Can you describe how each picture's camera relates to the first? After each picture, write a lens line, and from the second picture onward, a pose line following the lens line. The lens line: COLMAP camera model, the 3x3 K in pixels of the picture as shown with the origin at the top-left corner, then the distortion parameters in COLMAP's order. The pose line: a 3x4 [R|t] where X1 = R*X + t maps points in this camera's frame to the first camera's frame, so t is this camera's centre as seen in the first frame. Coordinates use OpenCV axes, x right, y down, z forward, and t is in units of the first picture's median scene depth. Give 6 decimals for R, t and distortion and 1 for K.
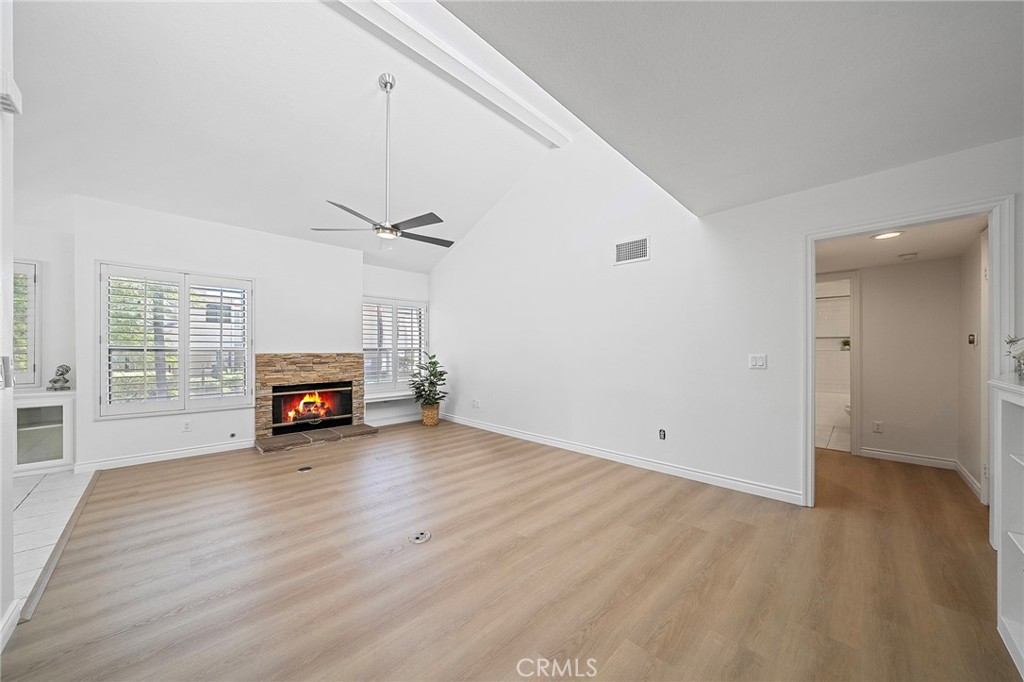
lens RADIAL K [[348.2, 0, 500.9], [0, 348.2, 356.5], [0, 0, 1]] dist [0.000777, 0.000042]
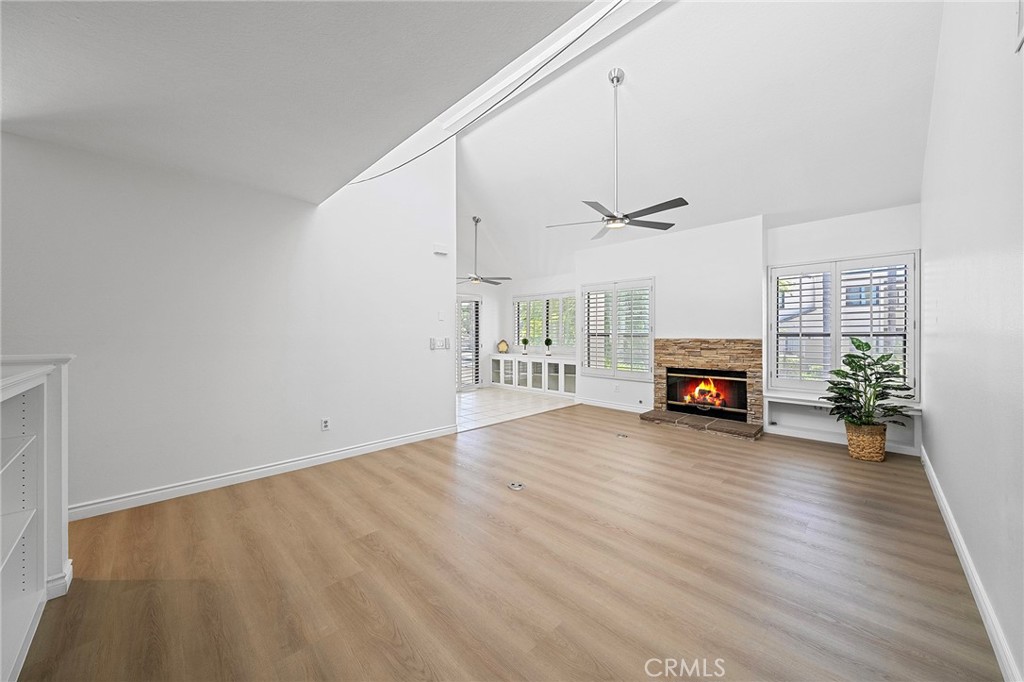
lens RADIAL K [[361.9, 0, 515.3], [0, 361.9, 337.1], [0, 0, 1]] dist [-0.001669, -0.000128]
pose [[0.027225, 0.003285, -0.999624, 0.508249], [-0.019518, 0.999806, 0.002754, -0.006512], [0.999439, 0.019436, 0.027284, 0.459397]]
